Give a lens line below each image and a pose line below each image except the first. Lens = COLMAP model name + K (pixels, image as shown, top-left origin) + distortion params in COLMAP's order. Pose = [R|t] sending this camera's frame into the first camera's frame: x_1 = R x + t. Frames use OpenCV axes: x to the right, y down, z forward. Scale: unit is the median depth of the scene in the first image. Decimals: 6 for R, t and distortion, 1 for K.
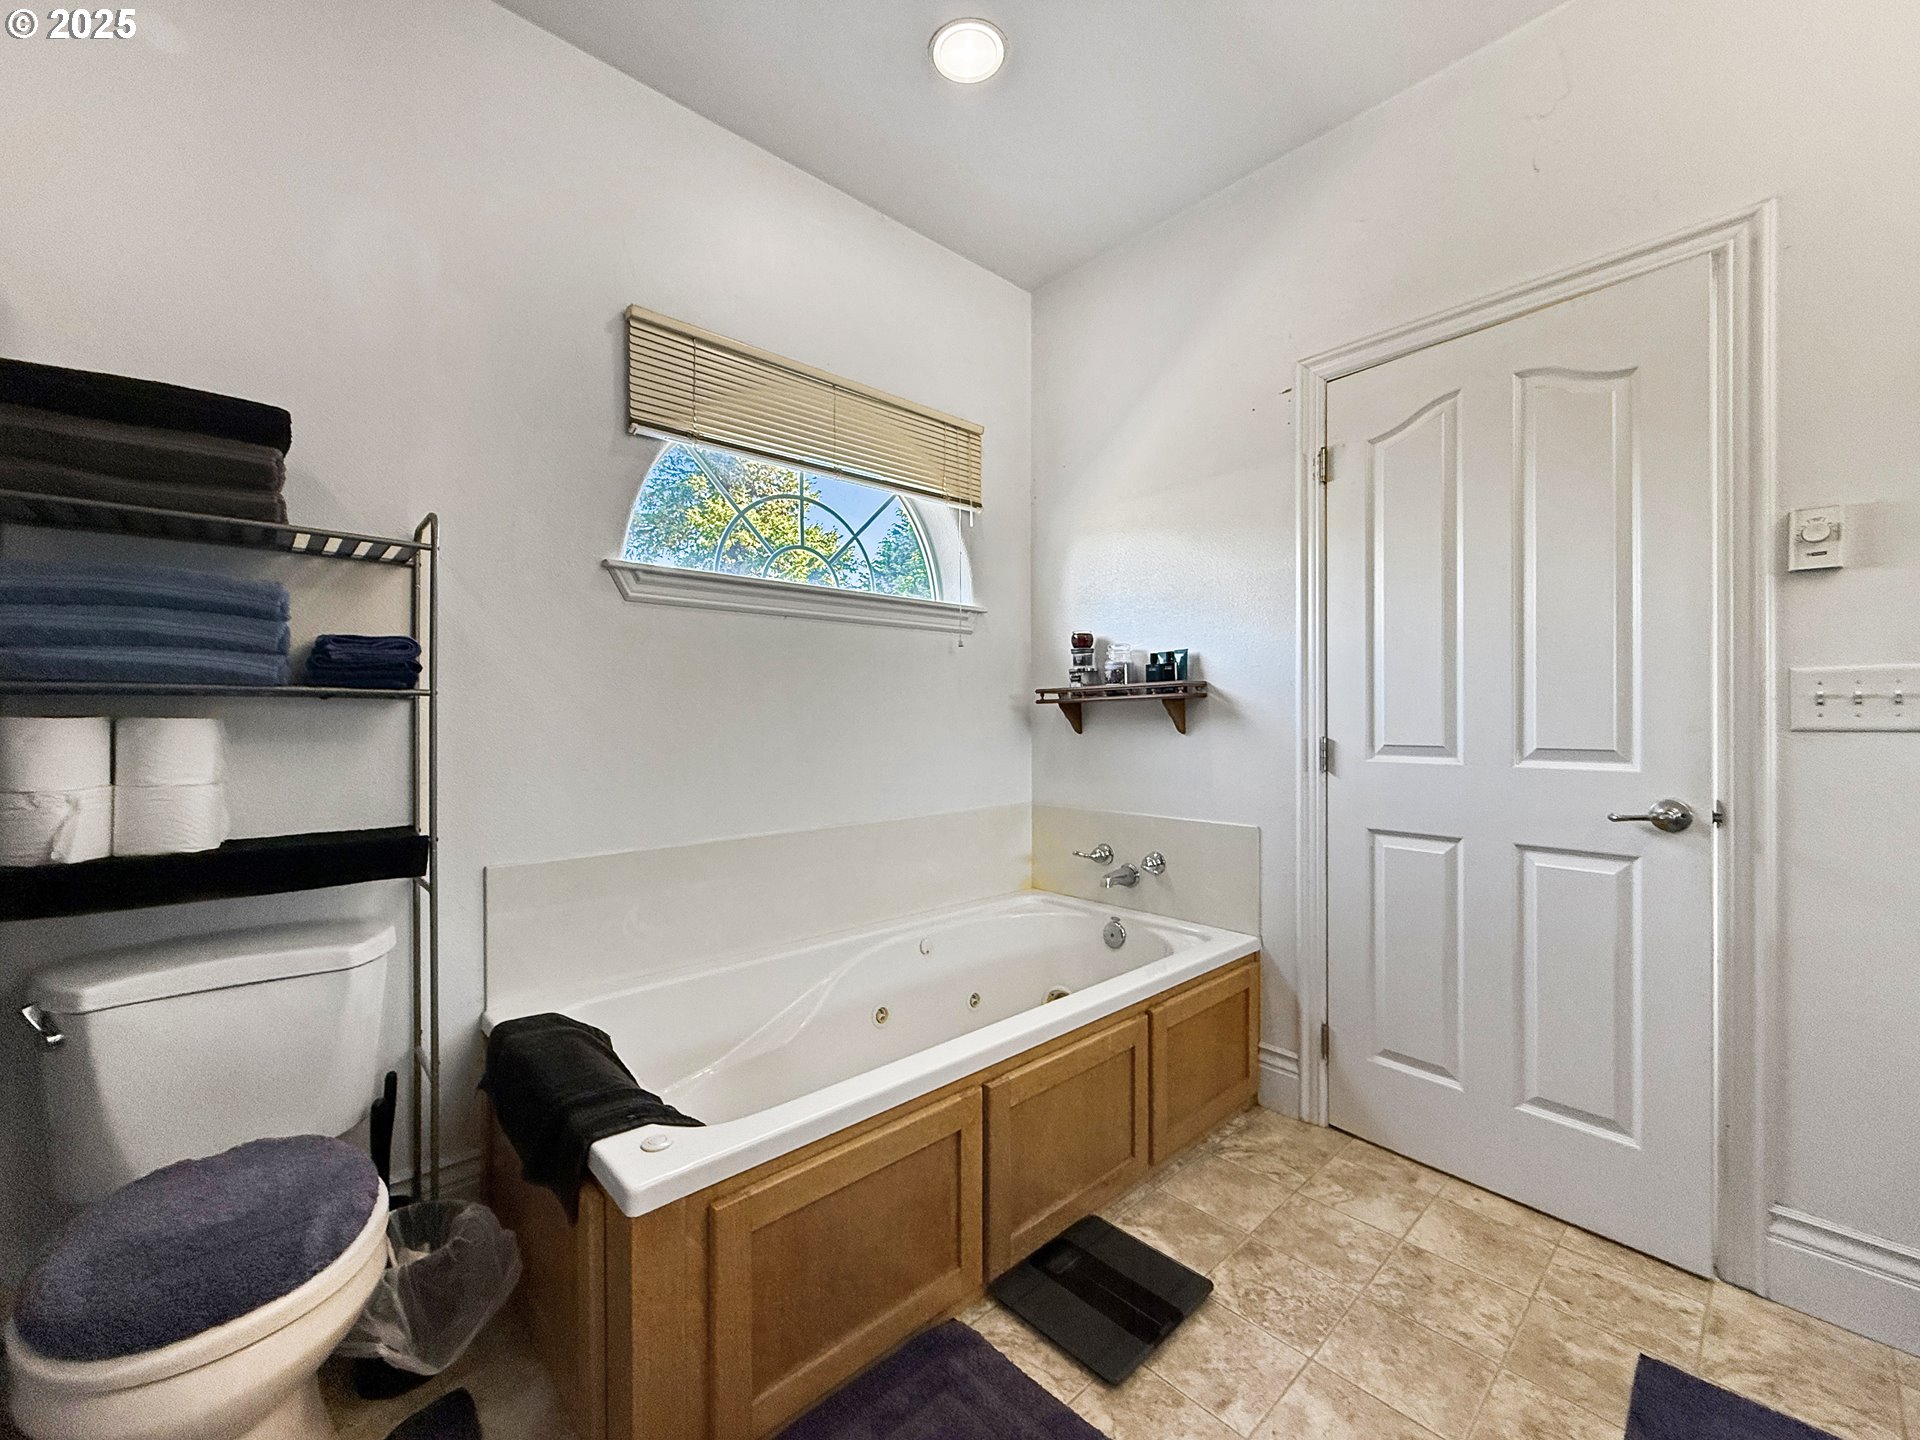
lens RADIAL K [[775.2, 0, 955.8], [0, 775.2, 713.4], [0, 0, 1]] dist [-0.000820, 0.000054]
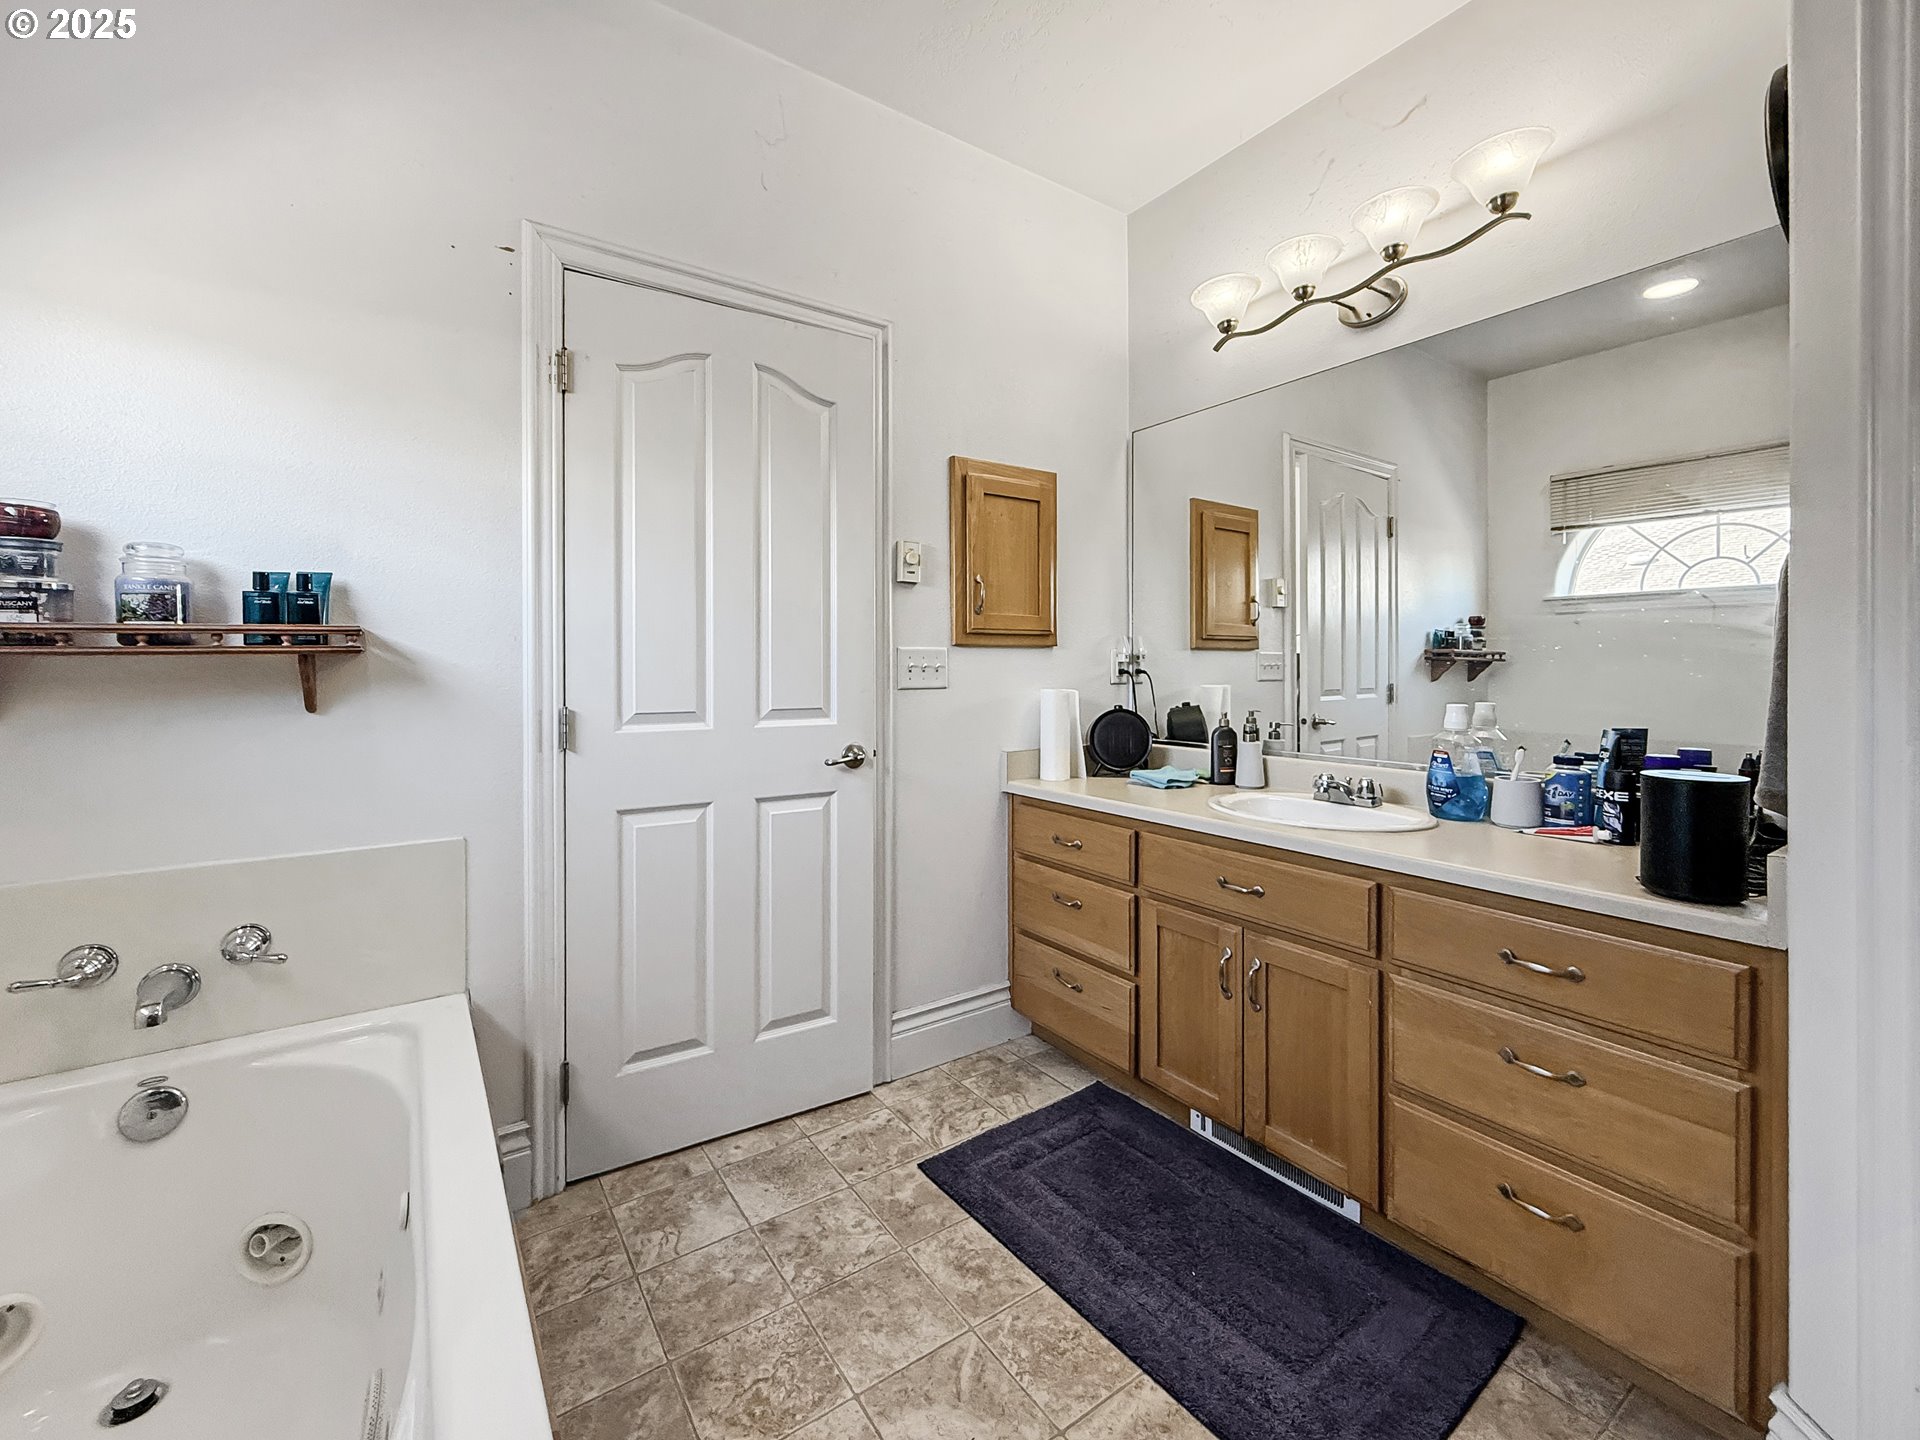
lens RADIAL K [[766.5, 0, 996.8], [0, 766.5, 672.5], [0, 0, 1]] dist [0.000178, -0.000198]
pose [[0.140665, -0.001395, 0.990056, -0.301180], [-0.005800, 0.999981, 0.002233, -0.012225], [-0.990040, -0.006056, 0.140654, 0.531750]]
